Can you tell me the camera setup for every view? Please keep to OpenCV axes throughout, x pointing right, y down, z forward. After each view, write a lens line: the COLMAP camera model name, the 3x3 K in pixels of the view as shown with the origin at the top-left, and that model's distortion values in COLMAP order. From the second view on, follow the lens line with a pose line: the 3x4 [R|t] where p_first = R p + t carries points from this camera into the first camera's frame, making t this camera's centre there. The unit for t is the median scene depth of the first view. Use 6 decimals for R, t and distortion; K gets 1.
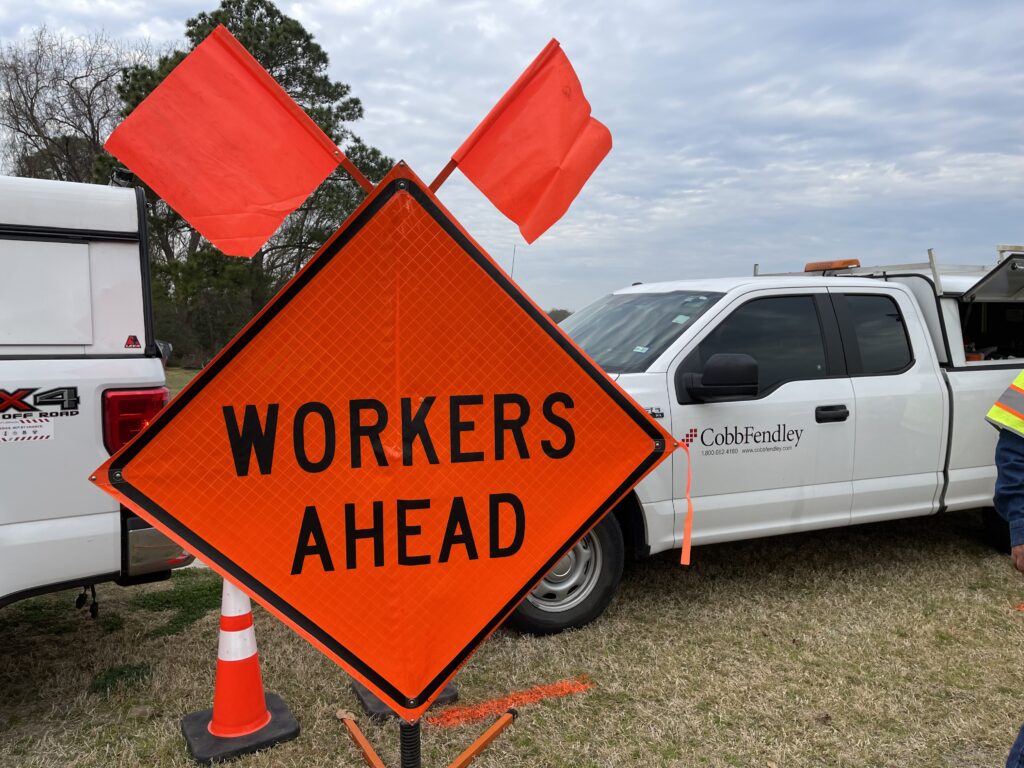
lens RADIAL K [[764.8, 0, 512.0], [0, 764.8, 379.0], [0, 0, 1]] dist [0.030314, -0.007332]
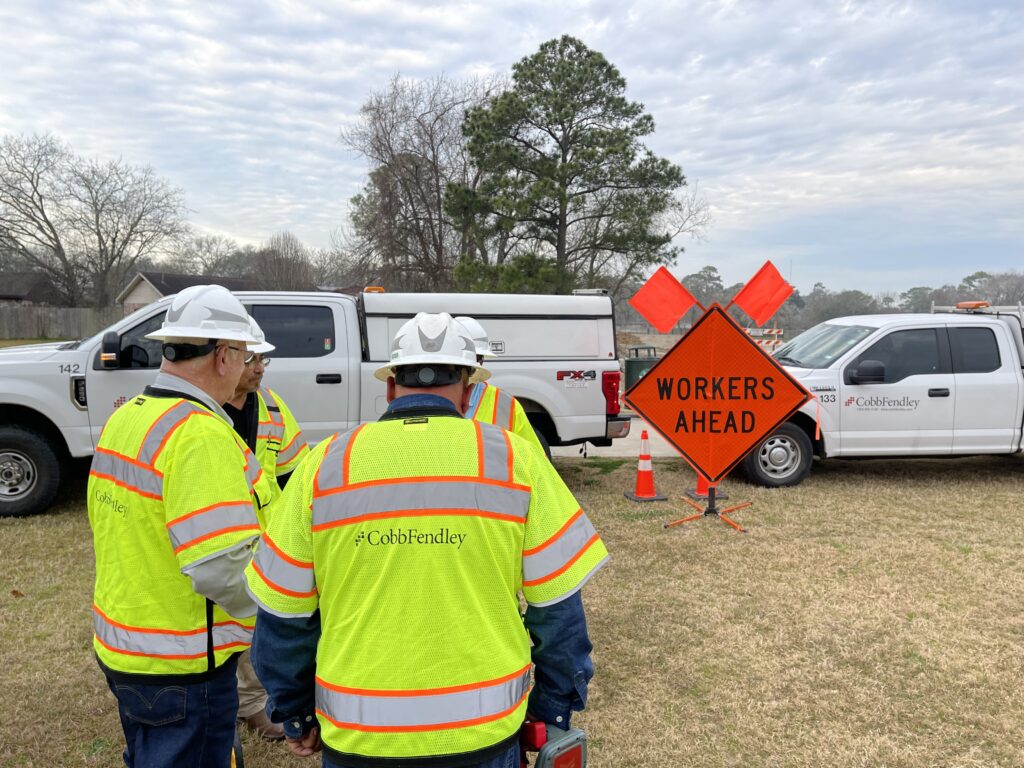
lens RADIAL K [[764.8, 0, 514.4], [0, 764.8, 385.6], [0, 0, 1]] dist [0.030314, -0.007332]
pose [[0.939139, 0.031316, -0.342108, 0.090786], [-0.020586, 0.999177, 0.034952, -0.018407], [0.342921, -0.025783, 0.939010, -1.214546]]
